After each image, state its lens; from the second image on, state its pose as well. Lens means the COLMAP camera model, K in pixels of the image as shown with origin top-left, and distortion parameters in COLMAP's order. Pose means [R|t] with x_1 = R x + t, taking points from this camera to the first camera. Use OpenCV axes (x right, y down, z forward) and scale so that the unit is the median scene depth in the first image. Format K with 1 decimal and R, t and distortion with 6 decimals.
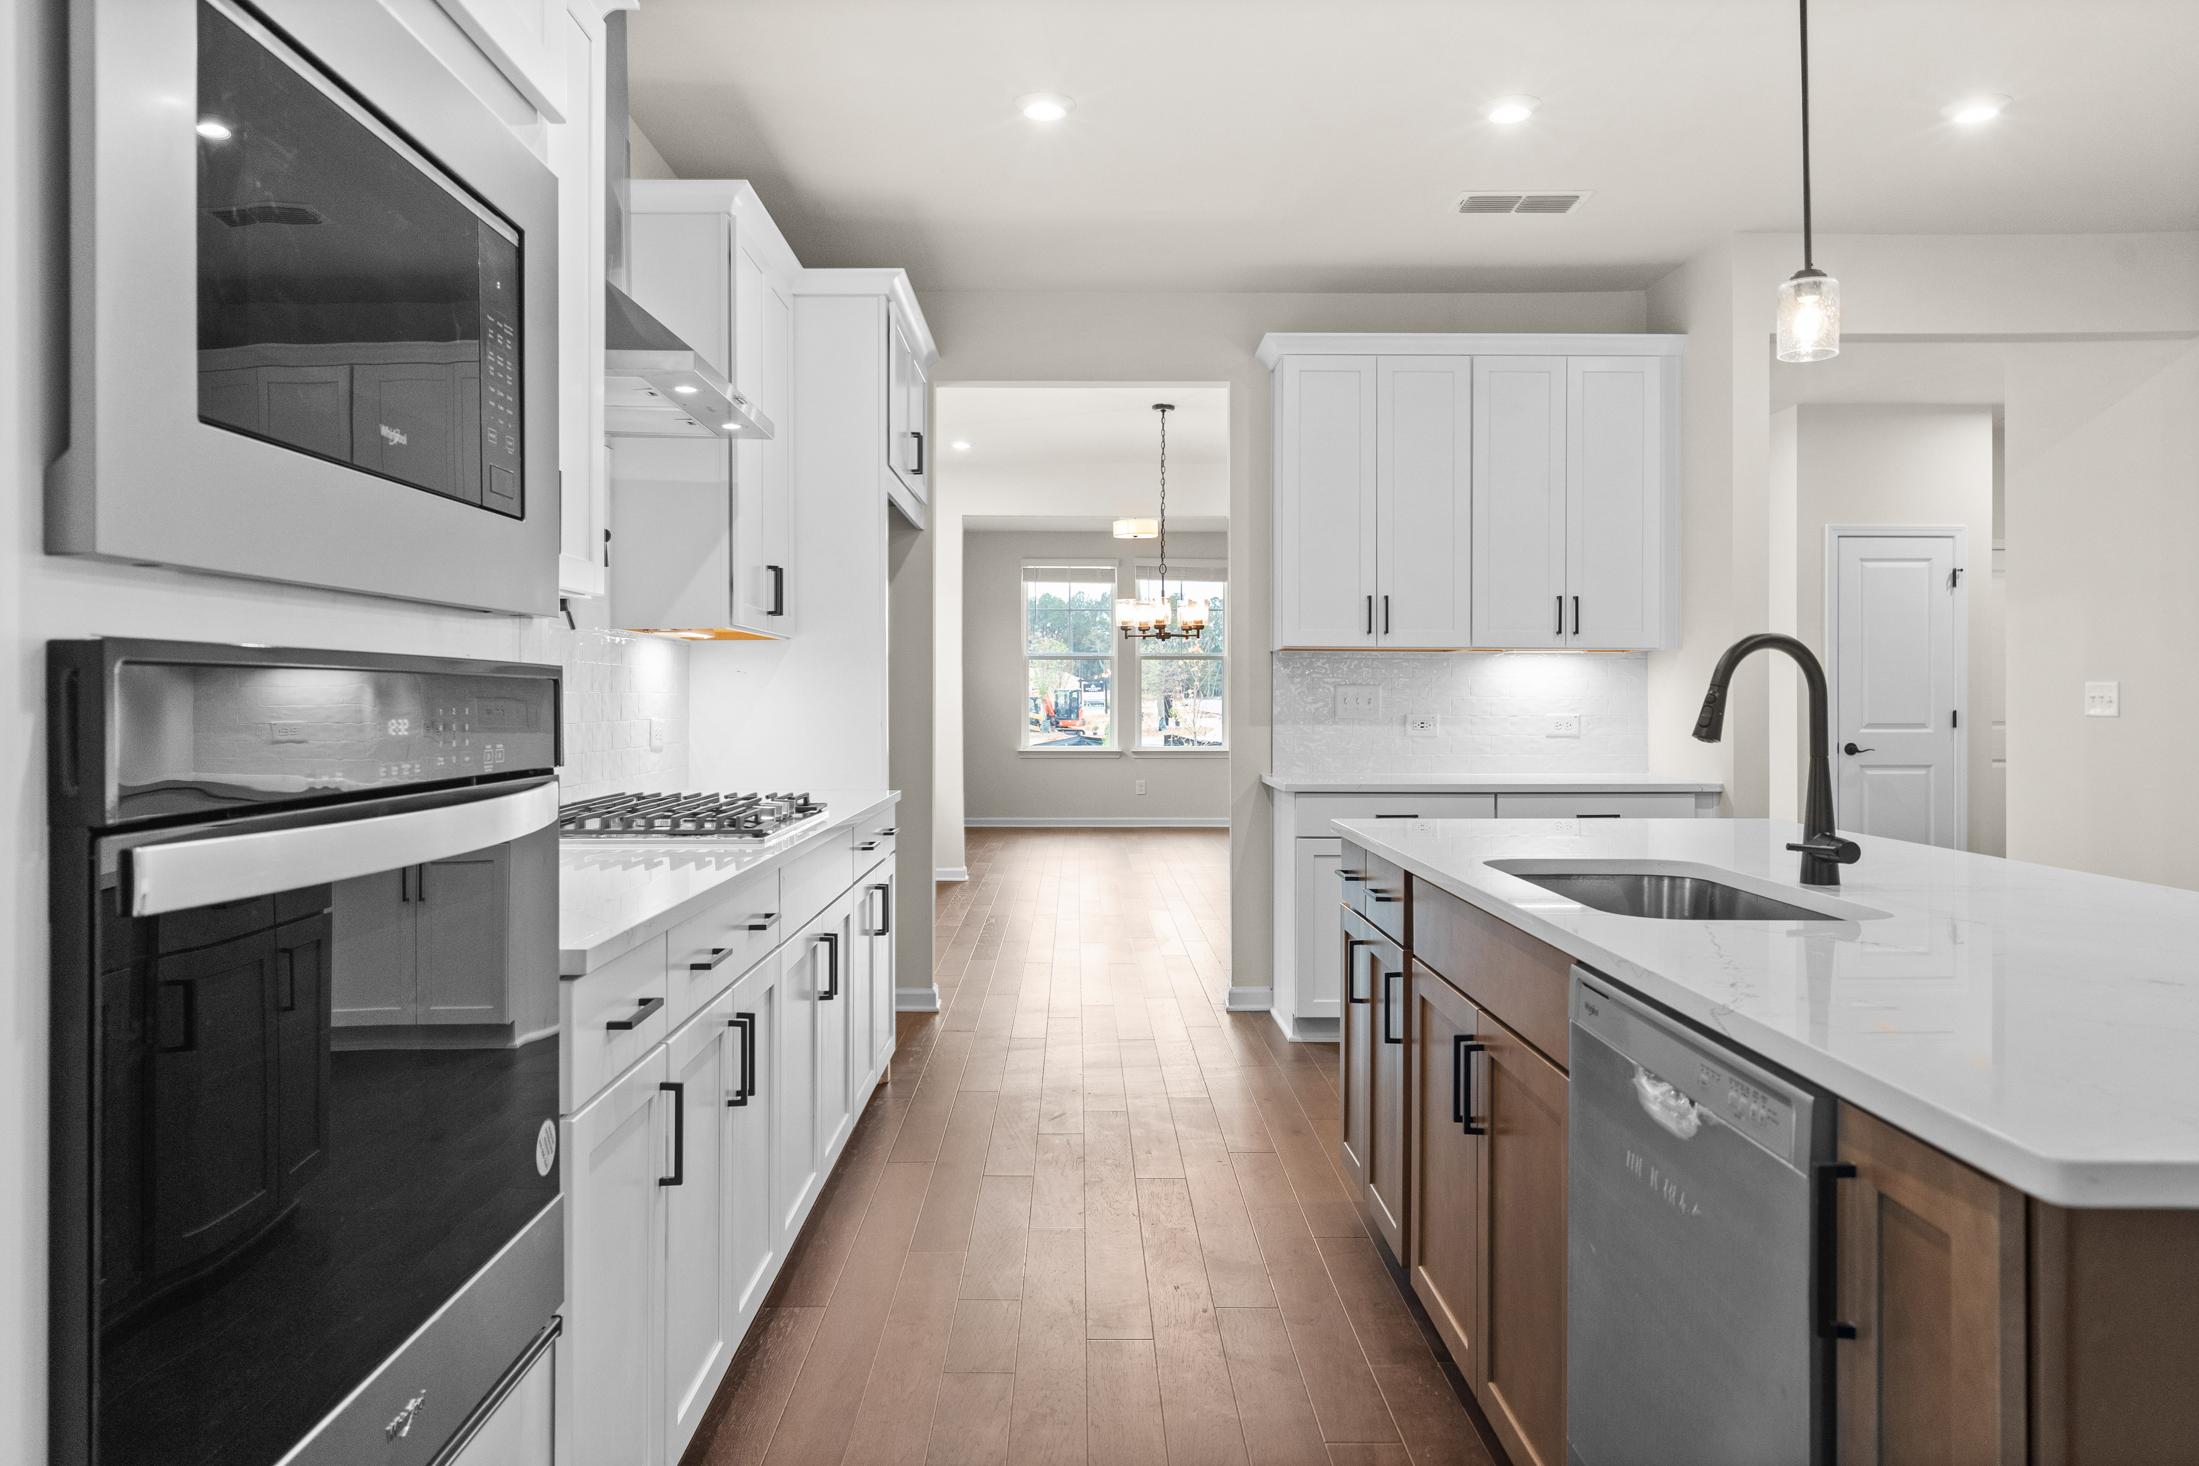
lens RADIAL K [[1454.0, 0, 1093.7], [0, 1454.0, 694.8], [0, 0, 1]] dist [-0.001205, -0.000281]
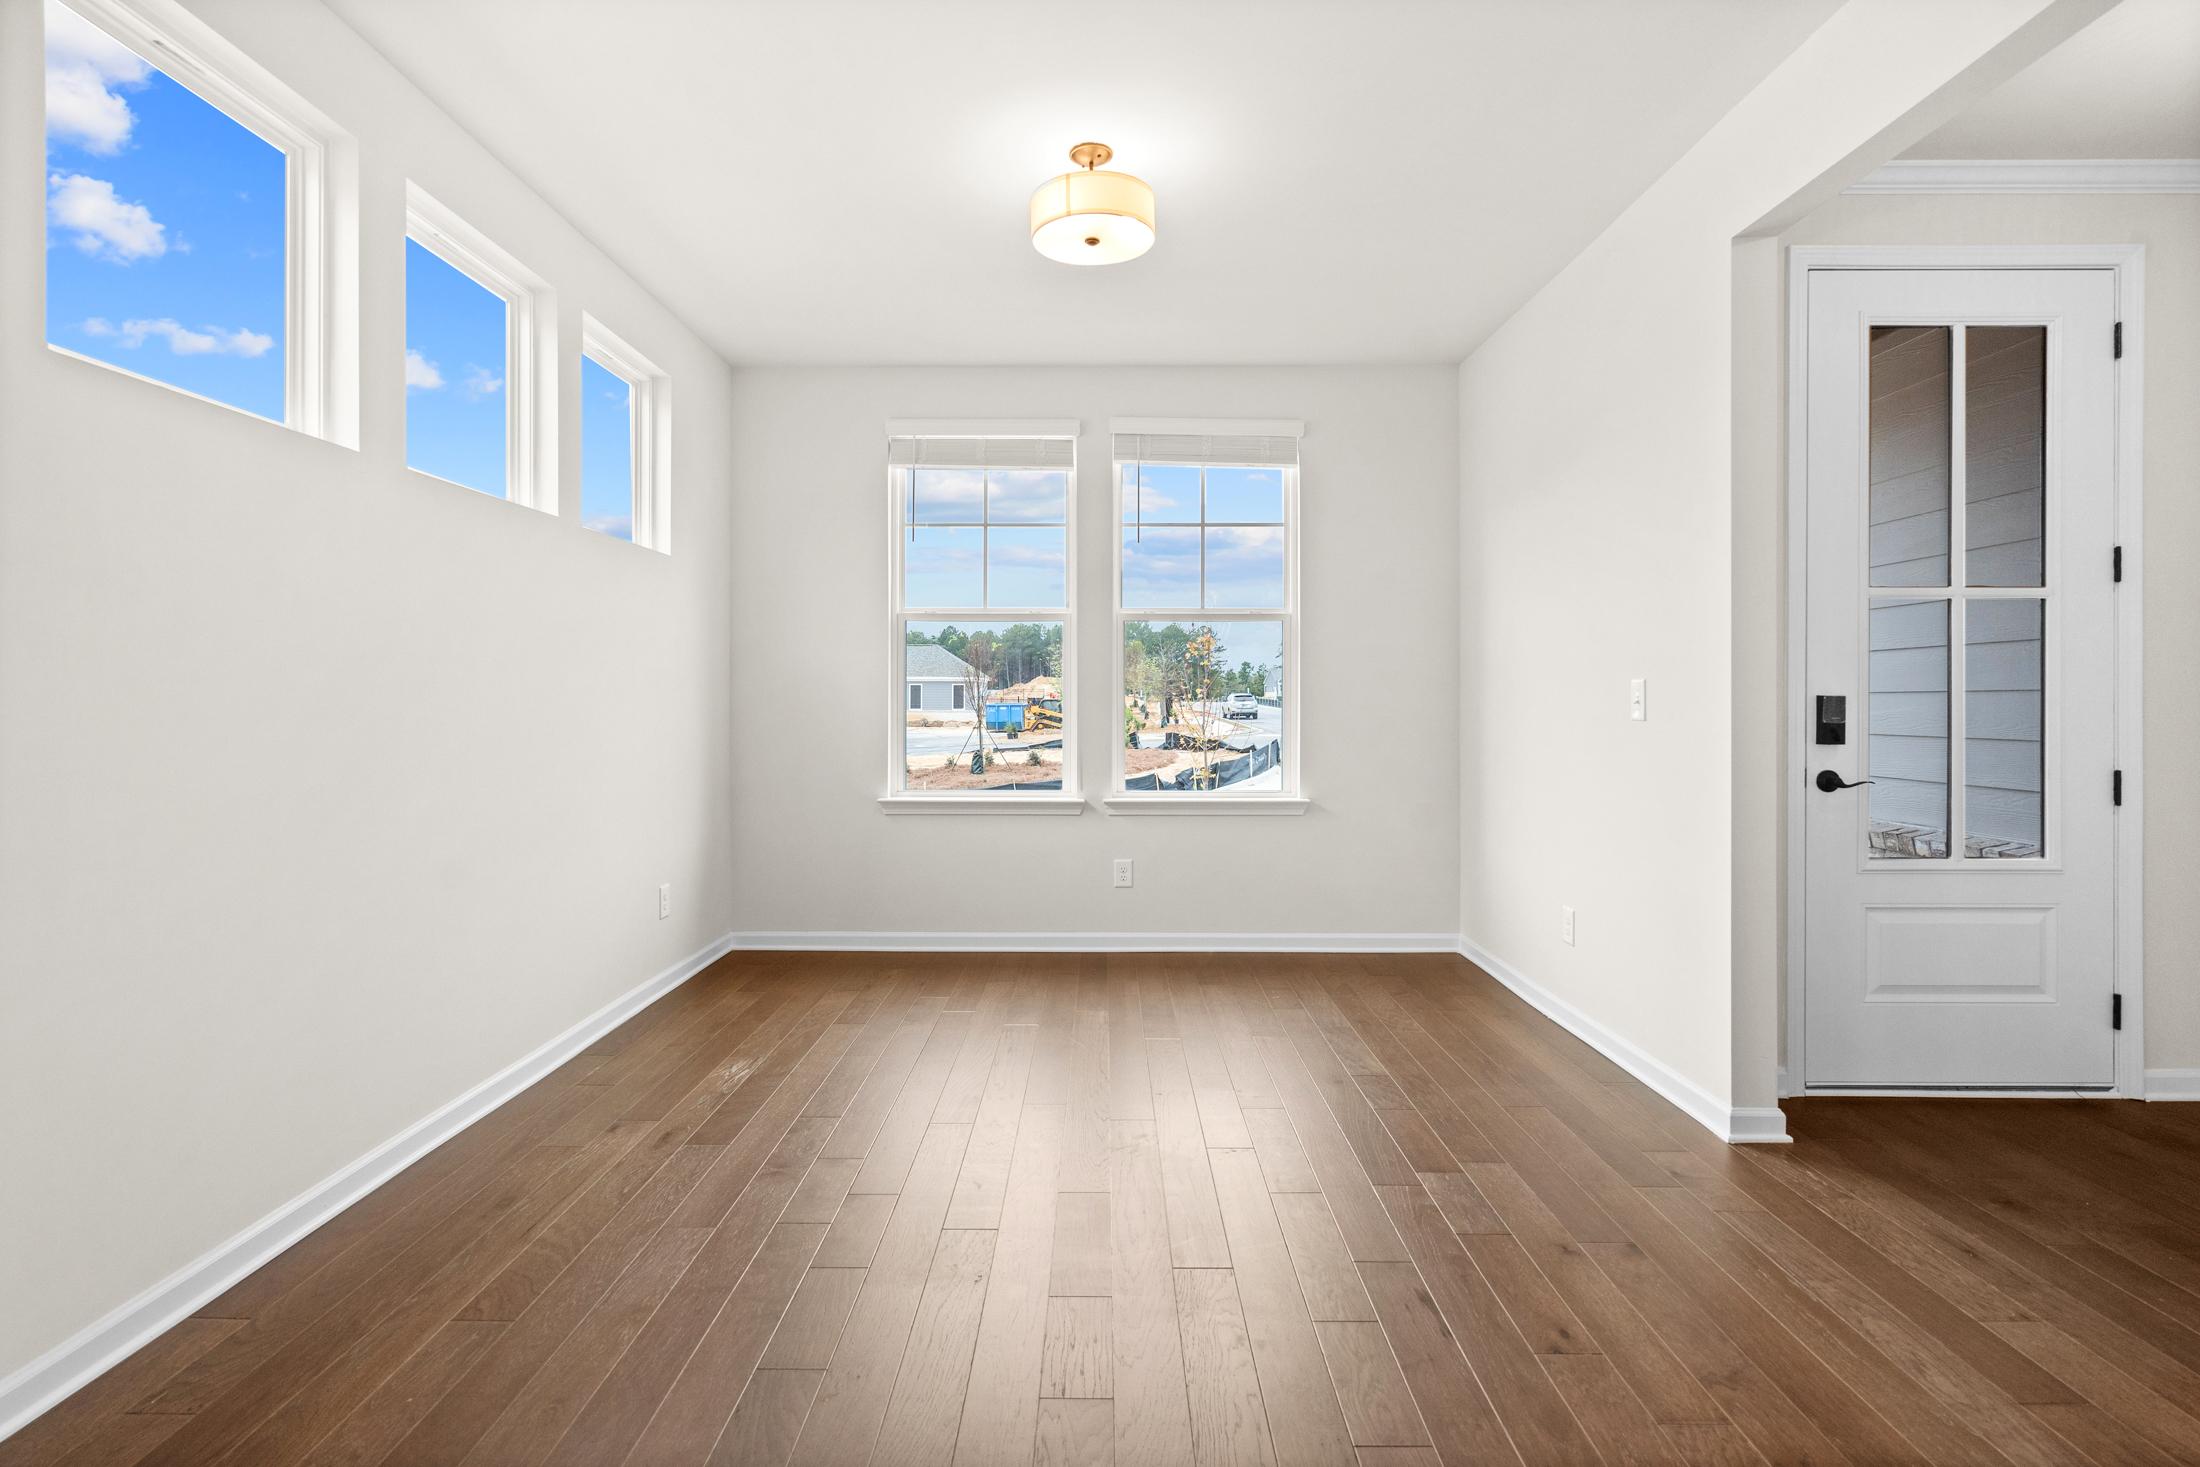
lens RADIAL K [[1053.9, 0, 1101.4], [0, 1053.9, 706.5], [0, 0, 1]] dist [0.000817, 0.000189]
pose [[0.999923, -0.000659, -0.012358, 0.053514], [0.000756, 0.999969, 0.007877, 0.005083], [0.012352, -0.007886, 0.999893, 1.153788]]
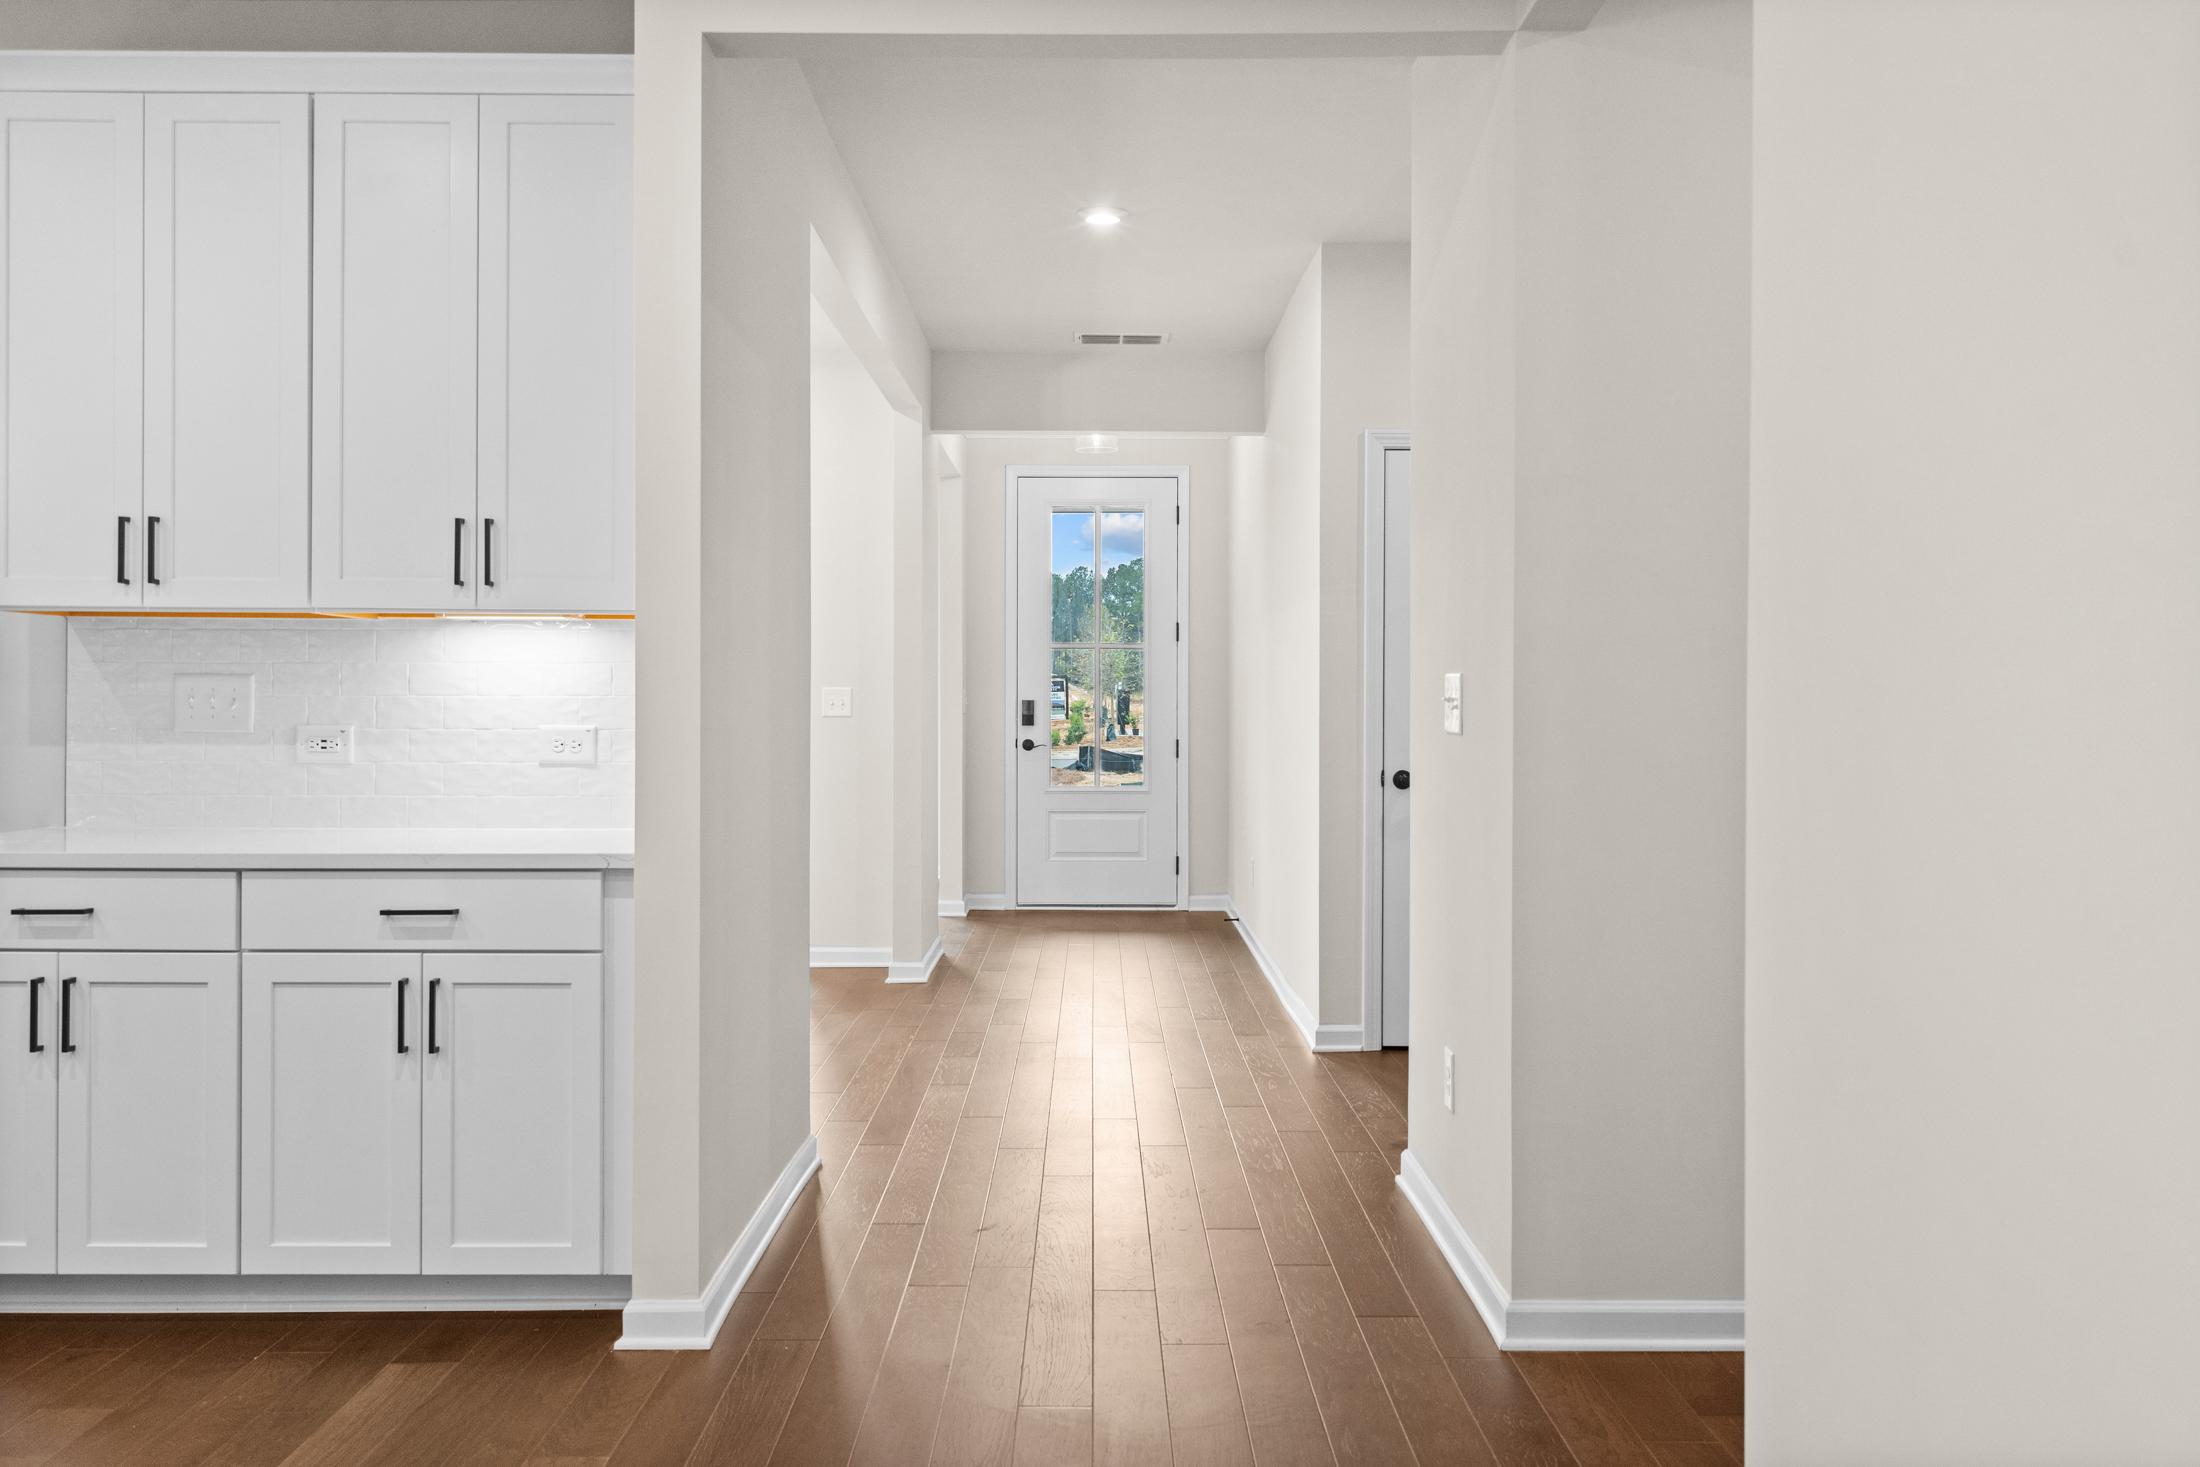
lens RADIAL K [[1805.7, 0, 1101.7], [0, 1805.7, 708.5], [0, 0, 1]] dist [0.003327, 0.004454]
pose [[0.999989, 0.003416, -0.003301, 0.396755], [-0.003391, 0.999965, 0.007643, -0.000089], [0.003327, -0.007632, 0.999965, 0.204964]]
